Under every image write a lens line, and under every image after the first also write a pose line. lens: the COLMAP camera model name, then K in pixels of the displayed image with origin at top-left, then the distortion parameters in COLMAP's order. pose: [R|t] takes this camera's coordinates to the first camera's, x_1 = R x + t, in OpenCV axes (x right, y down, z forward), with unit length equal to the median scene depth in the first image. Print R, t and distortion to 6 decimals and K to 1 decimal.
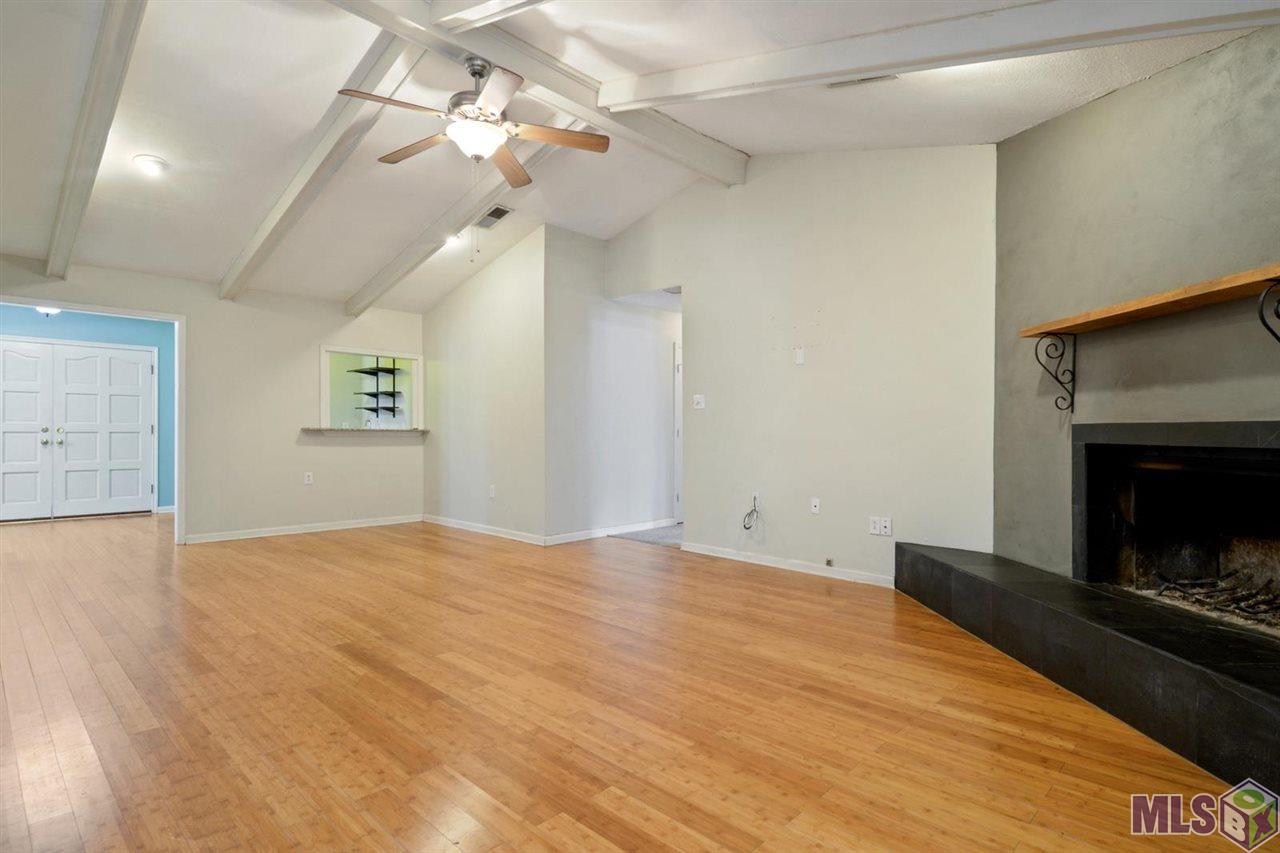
lens RADIAL K [[644.7, 0, 644.9], [0, 644.7, 432.1], [0, 0, 1]] dist [0.014811, -0.013791]
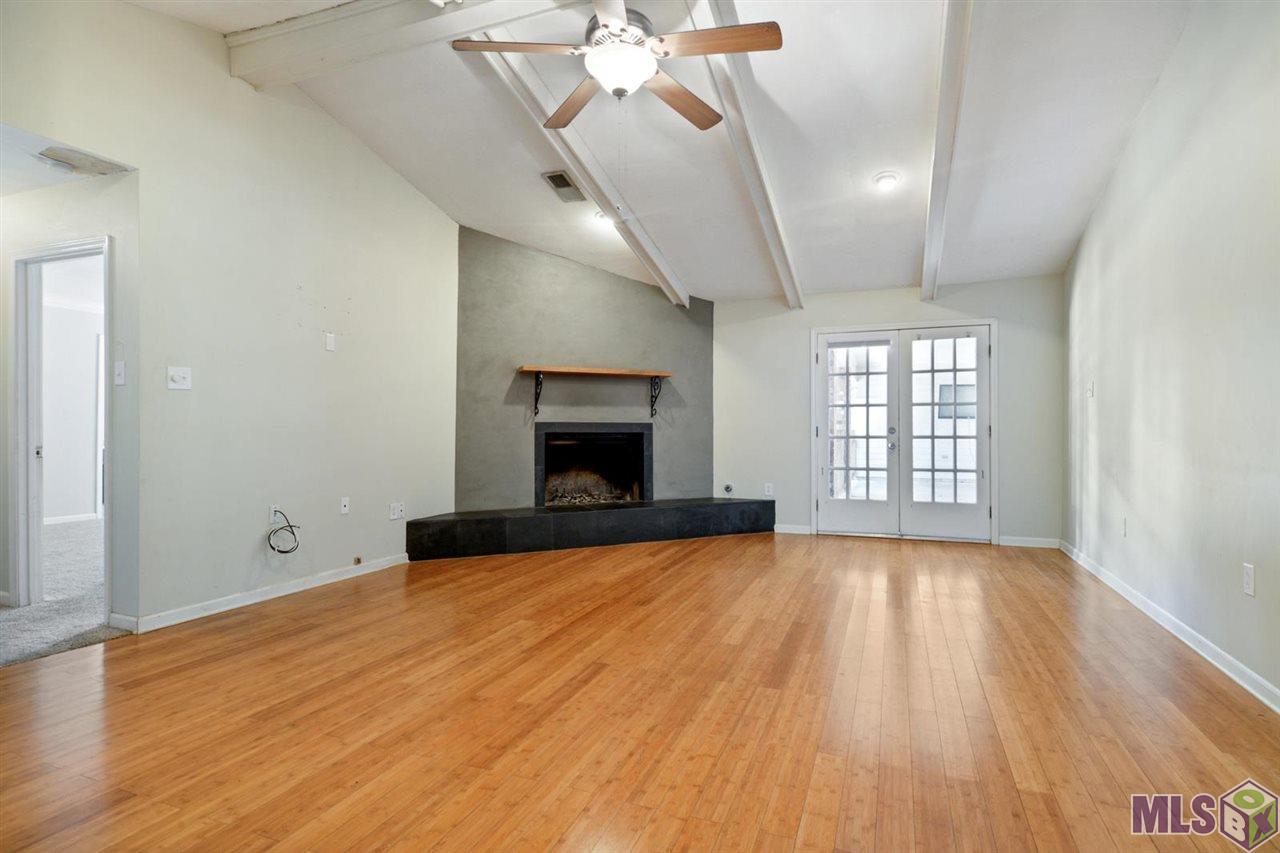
lens RADIAL K [[644.7, 0, 643.9], [0, 644.7, 425.1], [0, 0, 1]] dist [0.014811, -0.013791]
pose [[-0.381769, -0.003960, 0.924249, -1.034239], [-0.005022, 0.999985, 0.002210, -0.008691], [-0.924244, -0.003798, -0.381784, 1.296621]]
